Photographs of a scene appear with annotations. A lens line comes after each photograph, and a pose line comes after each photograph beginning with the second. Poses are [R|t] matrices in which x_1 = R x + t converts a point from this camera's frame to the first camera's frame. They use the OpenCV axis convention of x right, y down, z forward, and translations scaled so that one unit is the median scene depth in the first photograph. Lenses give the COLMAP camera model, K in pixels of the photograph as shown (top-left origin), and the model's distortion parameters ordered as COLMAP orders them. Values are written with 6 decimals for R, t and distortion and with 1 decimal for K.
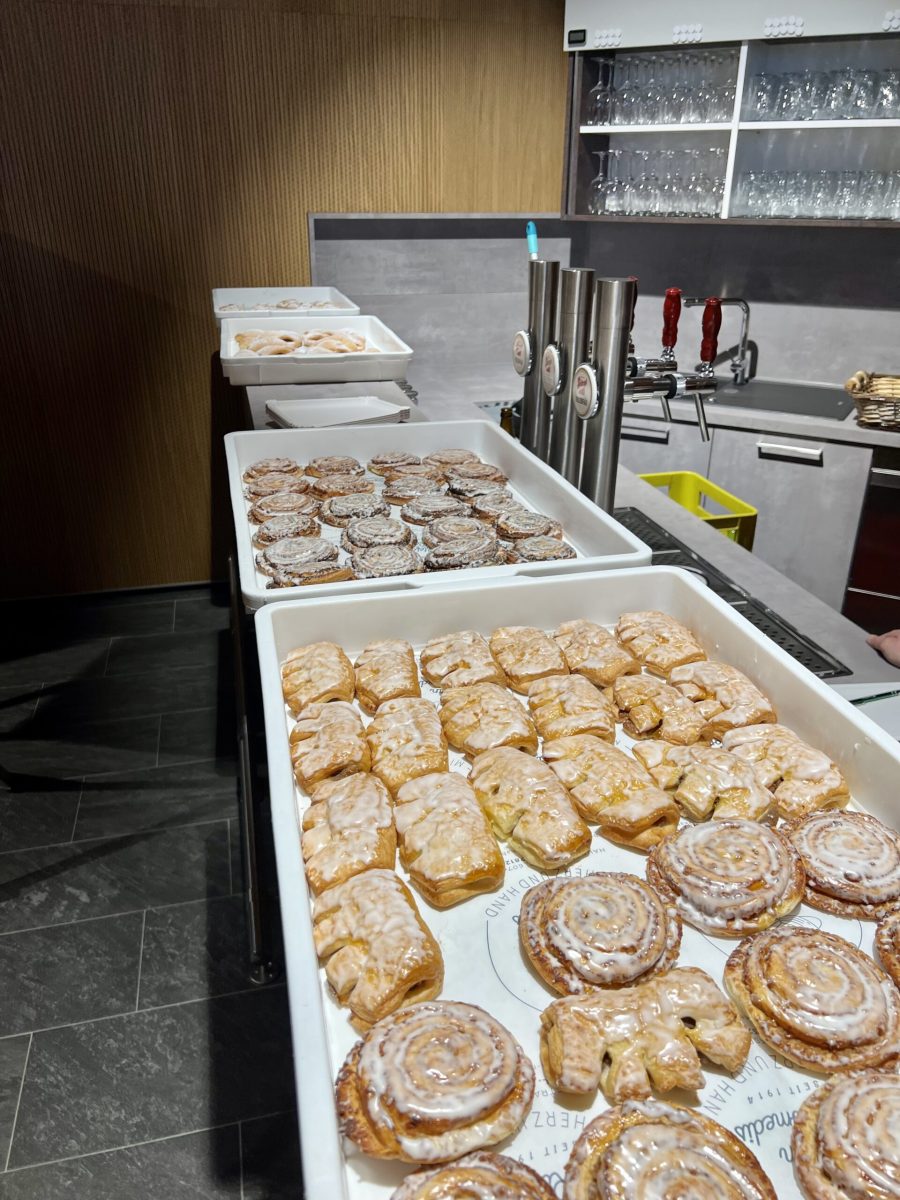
lens RADIAL K [[904.7, 0, 450.0], [0, 904.7, 600.0], [0, 0, 1]] dist [0.005736, -0.012077]
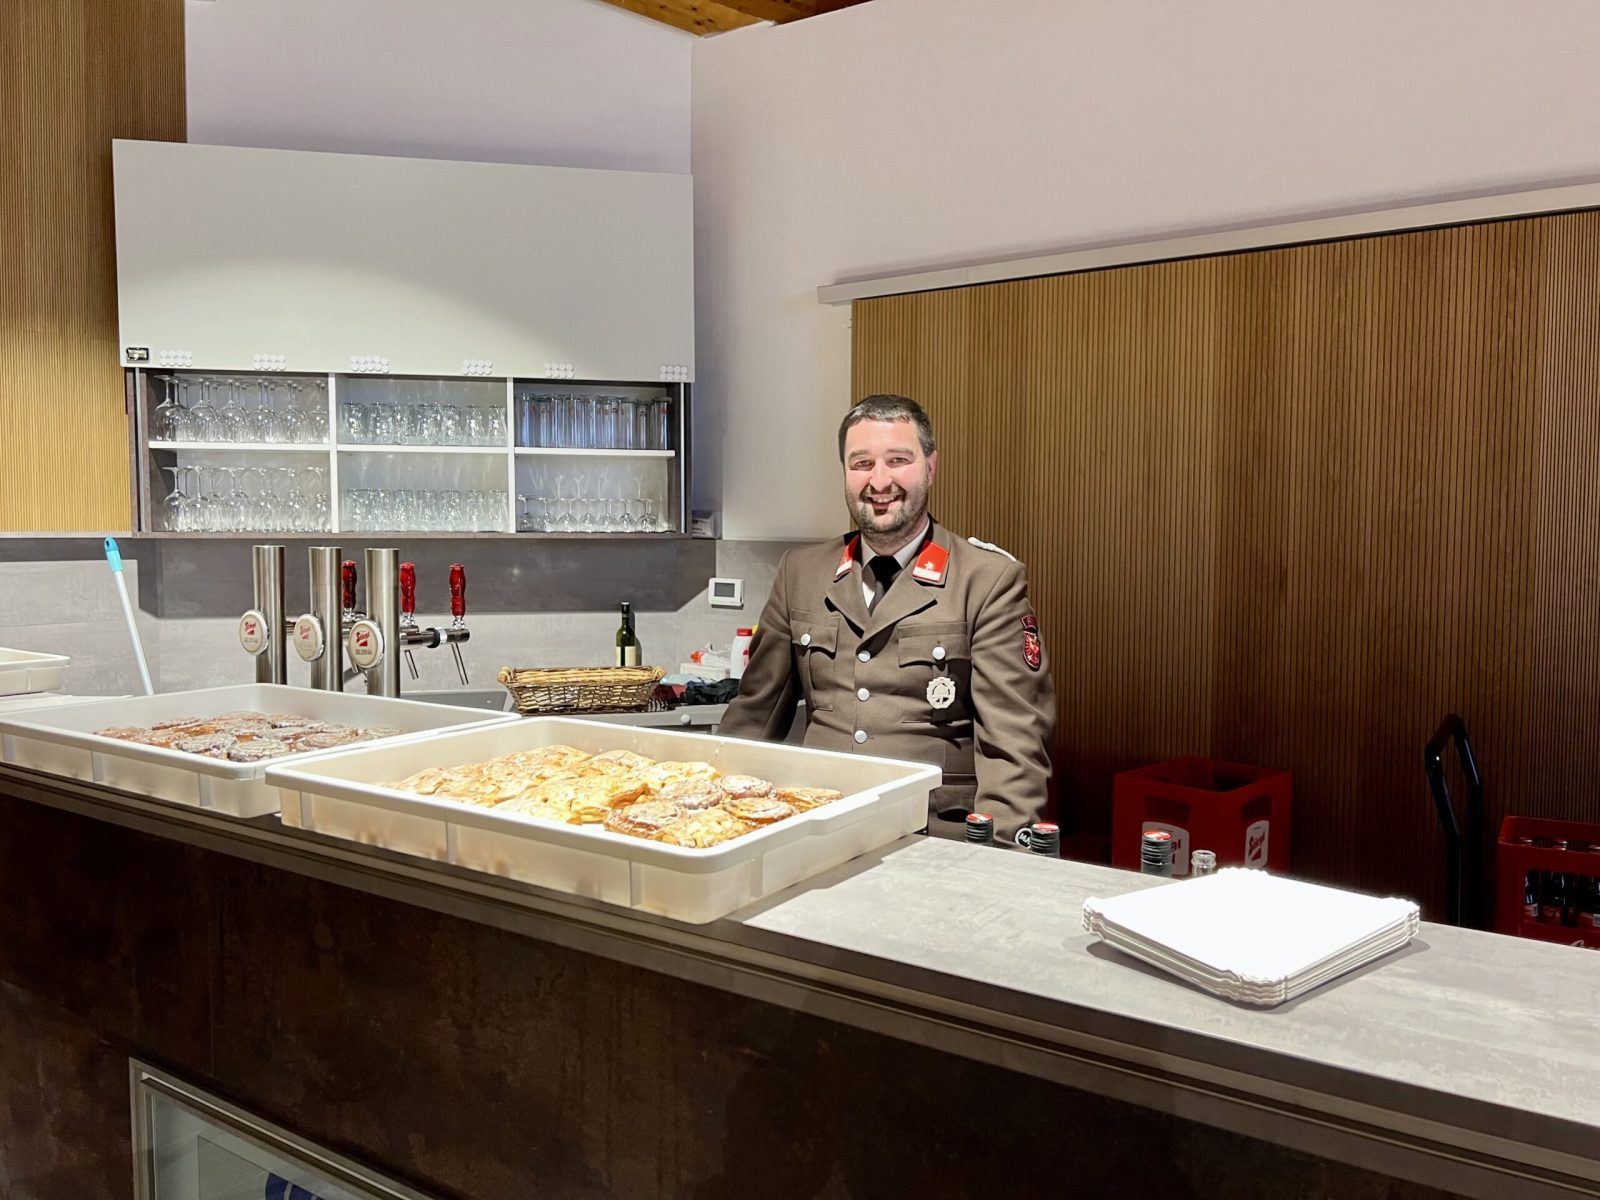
lens RADIAL K [[1206.3, 0, 800.0], [0, 1206.3, 600.0], [0, 0, 1]] dist [0.005736, -0.012077]
pose [[0.750366, -0.044075, 0.659551, -0.174876], [0.272947, 0.929401, -0.248422, 0.096662], [-0.602038, 0.366430, 0.709422, -0.179748]]
